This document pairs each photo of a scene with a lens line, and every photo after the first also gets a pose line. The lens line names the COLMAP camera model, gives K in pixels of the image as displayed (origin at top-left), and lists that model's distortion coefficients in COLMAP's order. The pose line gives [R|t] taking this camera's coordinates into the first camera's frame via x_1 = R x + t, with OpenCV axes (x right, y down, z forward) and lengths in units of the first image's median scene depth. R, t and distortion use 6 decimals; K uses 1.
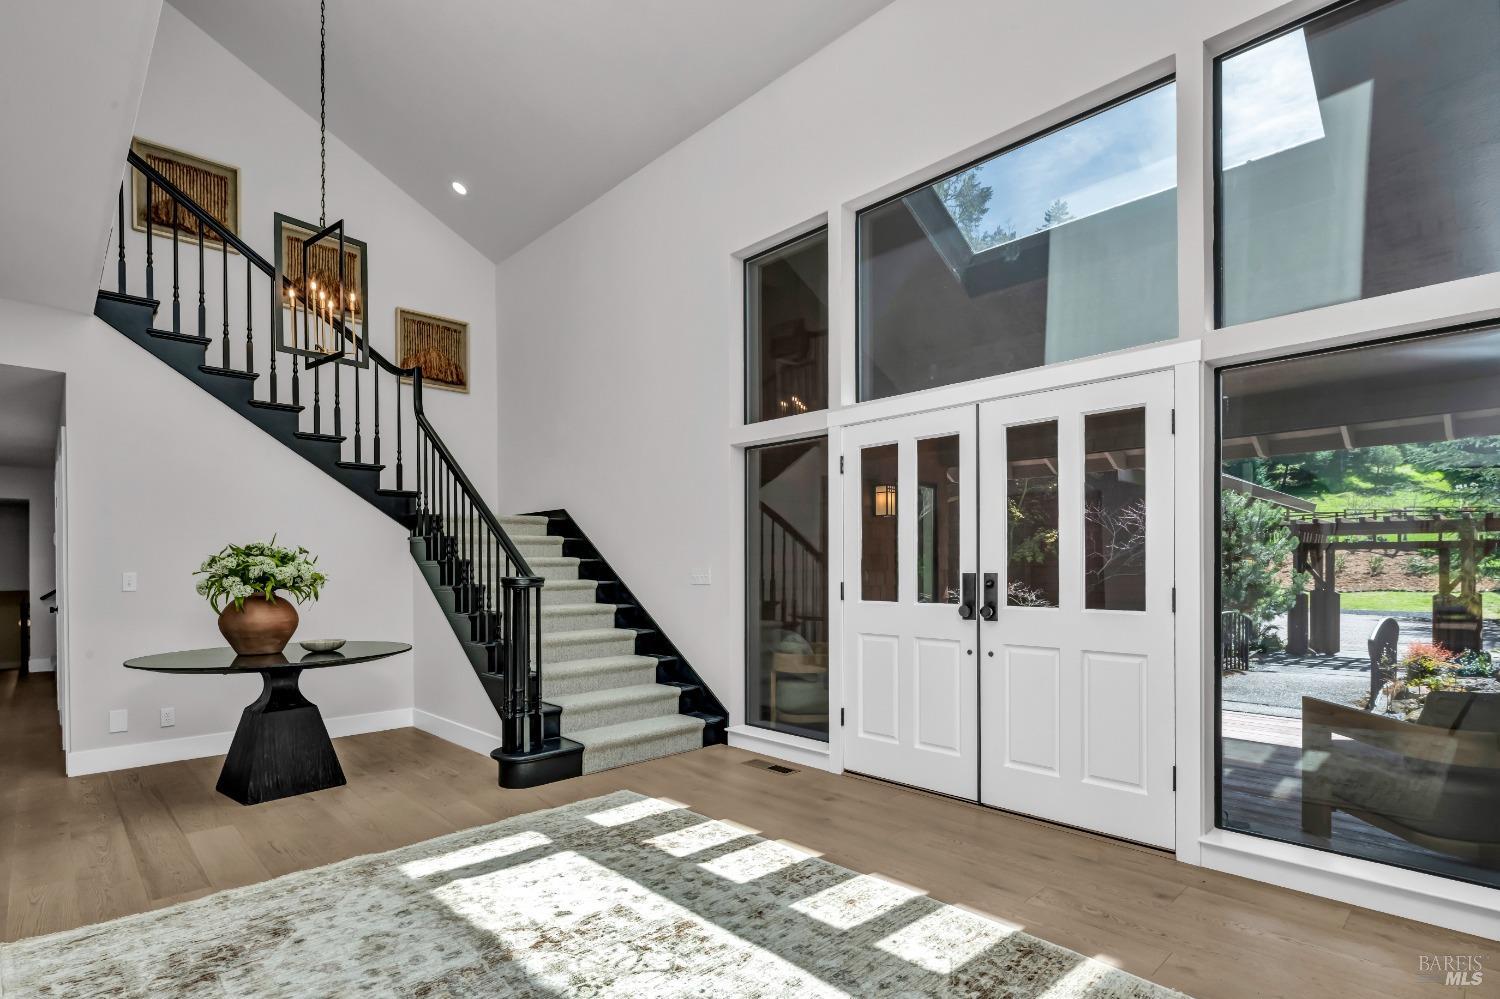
lens RADIAL K [[751.4, 0, 749.6], [0, 751.4, 523.0], [0, 0, 1]] dist [0.001591, 0.000290]
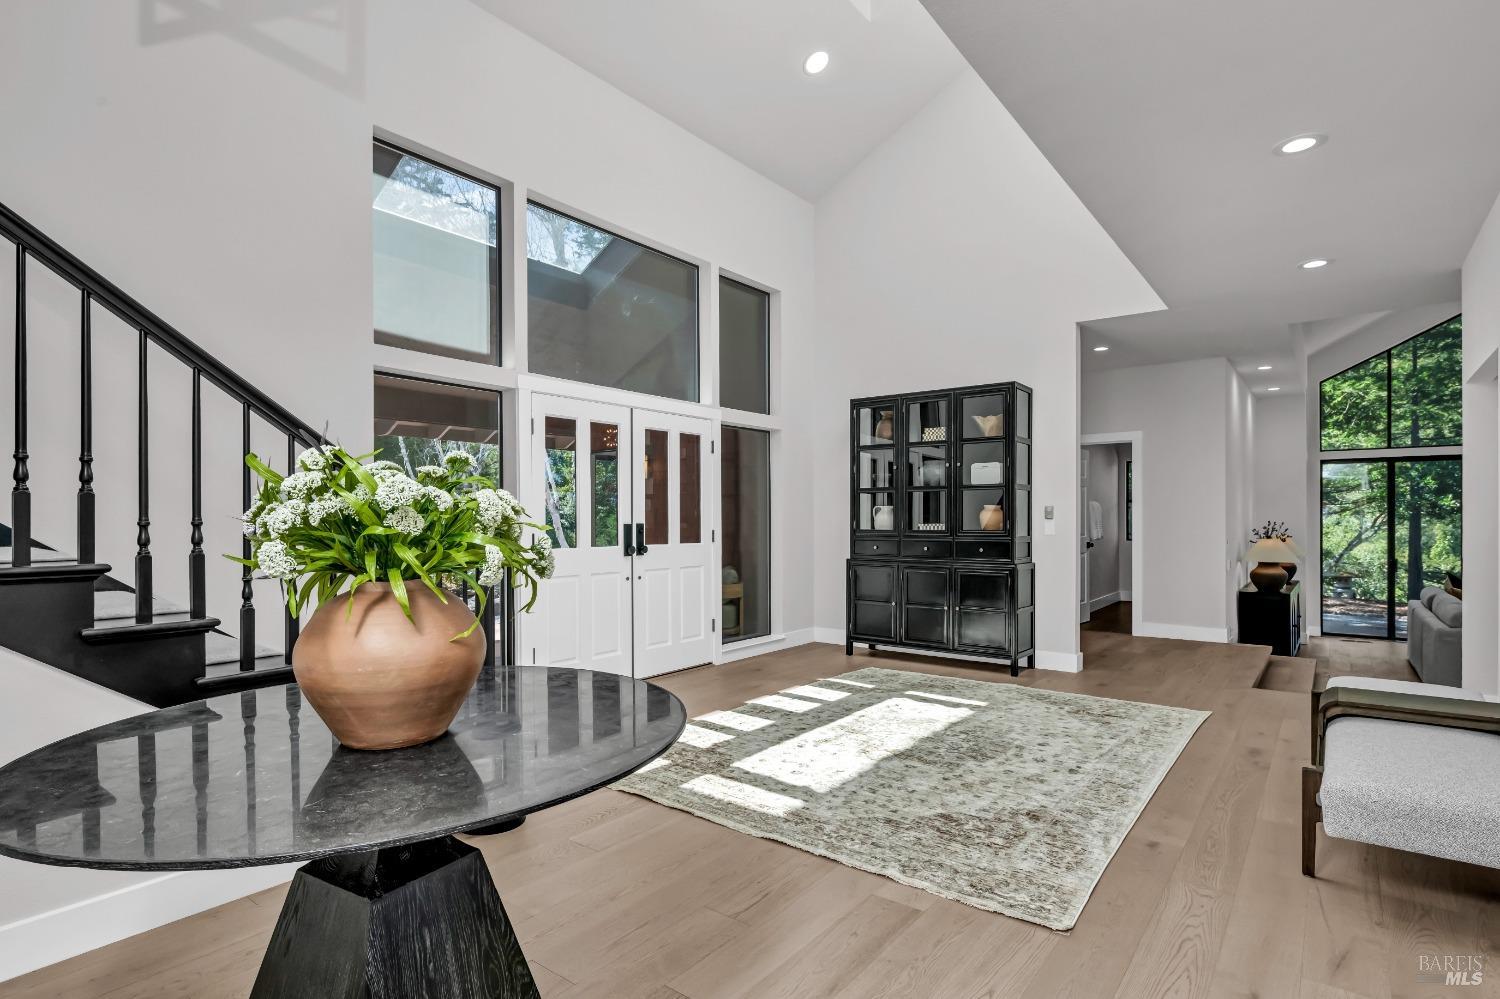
lens RADIAL K [[751.4, 0, 749.6], [0, 751.4, 523.0], [0, 0, 1]] dist [0.001591, 0.000290]
pose [[-0.146196, -0.006160, 0.989237, -1.233332], [-0.058947, 0.998258, -0.002495, 0.056697], [-0.987498, -0.058677, -0.146304, 1.031136]]
